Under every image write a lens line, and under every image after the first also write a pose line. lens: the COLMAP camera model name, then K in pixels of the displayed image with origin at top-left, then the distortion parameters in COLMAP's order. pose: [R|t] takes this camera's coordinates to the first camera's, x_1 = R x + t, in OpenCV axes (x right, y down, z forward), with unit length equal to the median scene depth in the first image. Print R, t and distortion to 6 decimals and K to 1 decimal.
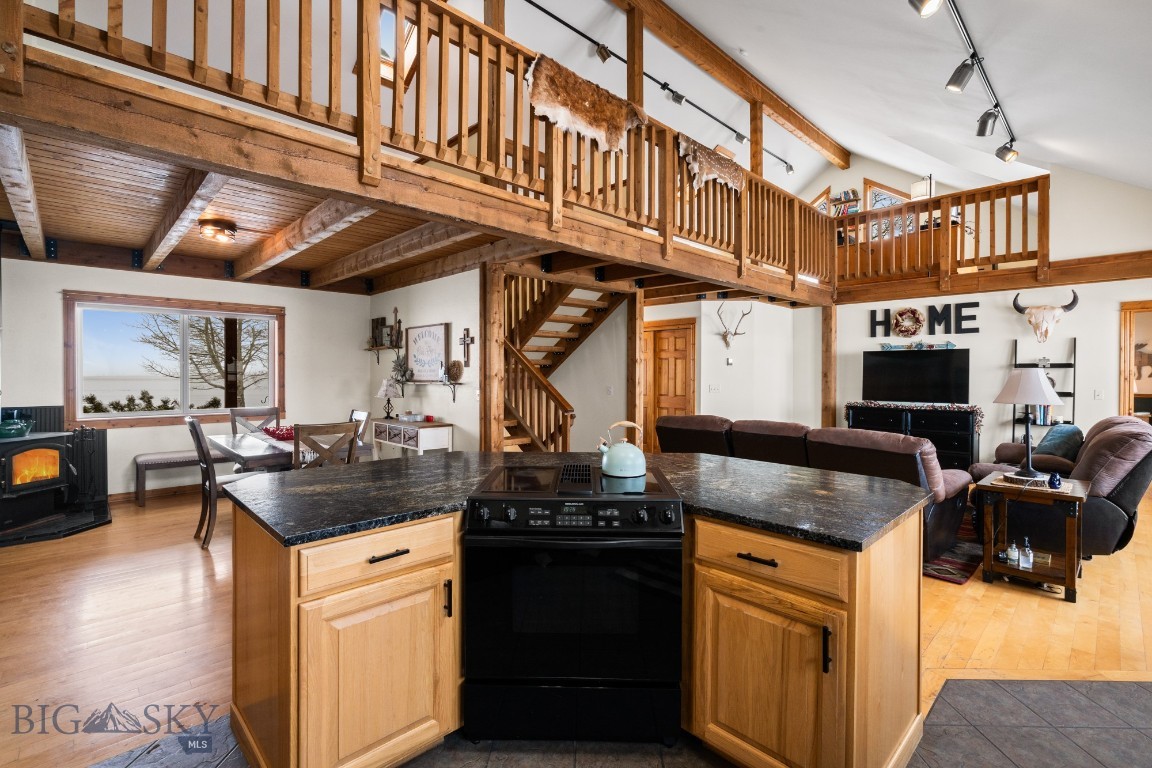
lens RADIAL K [[515.7, 0, 576.0], [0, 515.7, 384.0], [0, 0, 1]] dist [0.000058, 0.000025]
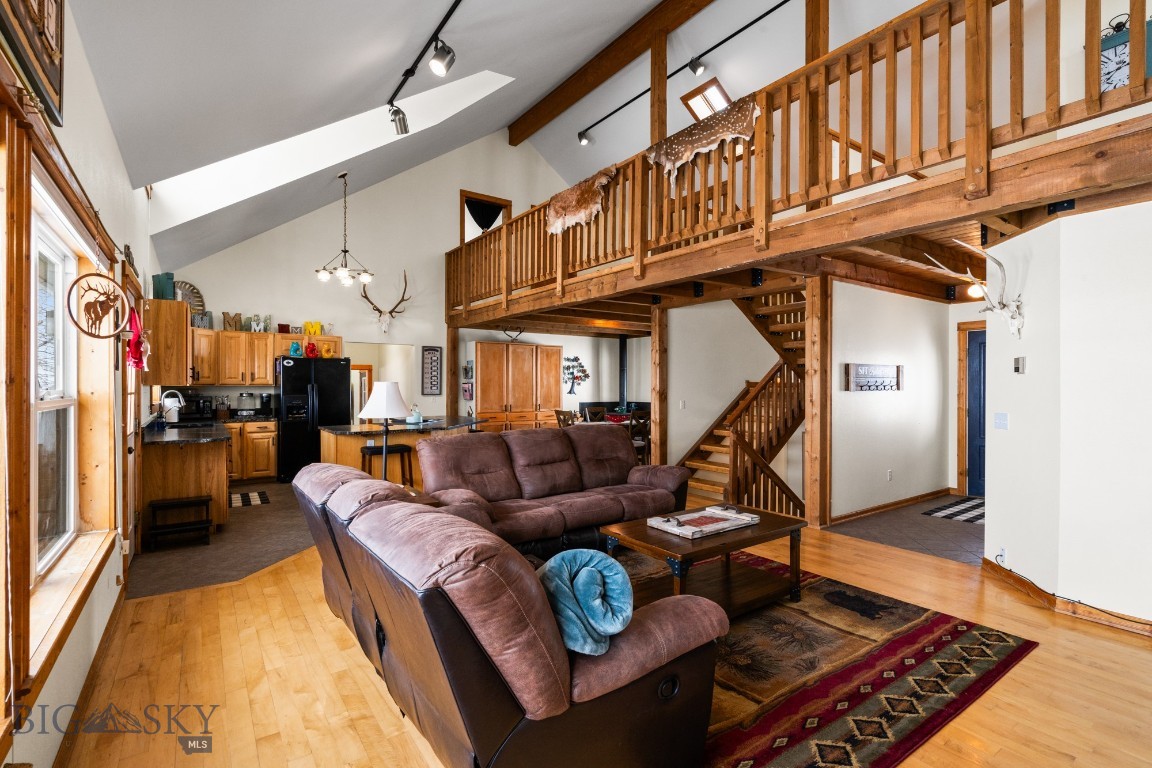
lens RADIAL K [[535.2, 0, 581.7], [0, 535.2, 386.2], [0, 0, 1]] dist [-0.003166, -0.000158]
pose [[-0.137580, -0.000644, -0.990490, 1.002513], [-0.026453, 0.999645, 0.003024, -0.018623], [0.990137, 0.026617, -0.137548, 0.819212]]
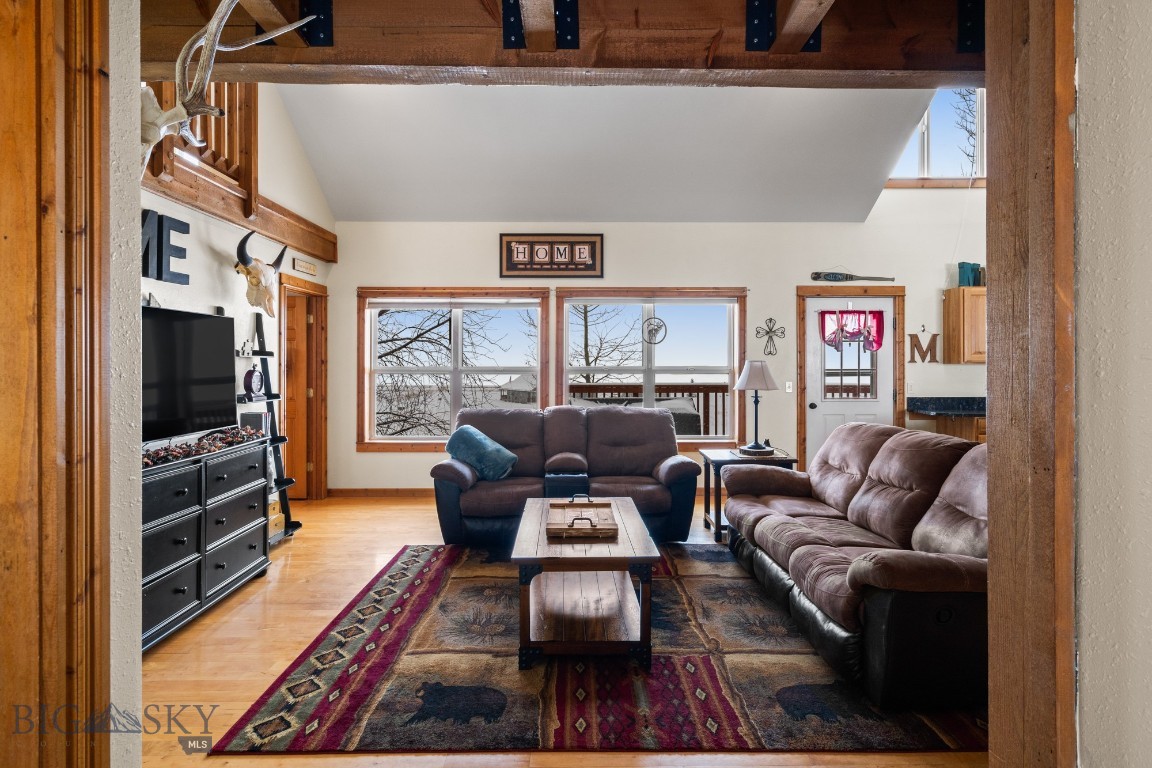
lens RADIAL K [[596.8, 0, 577.0], [0, 596.8, 364.7], [0, 0, 1]] dist [-0.000252, 0.000049]
pose [[-0.732384, -0.001275, 0.680890, 0.122246], [0.017001, 0.999652, 0.020158, -0.030642], [-0.680679, 0.026339, -0.732108, 1.244965]]
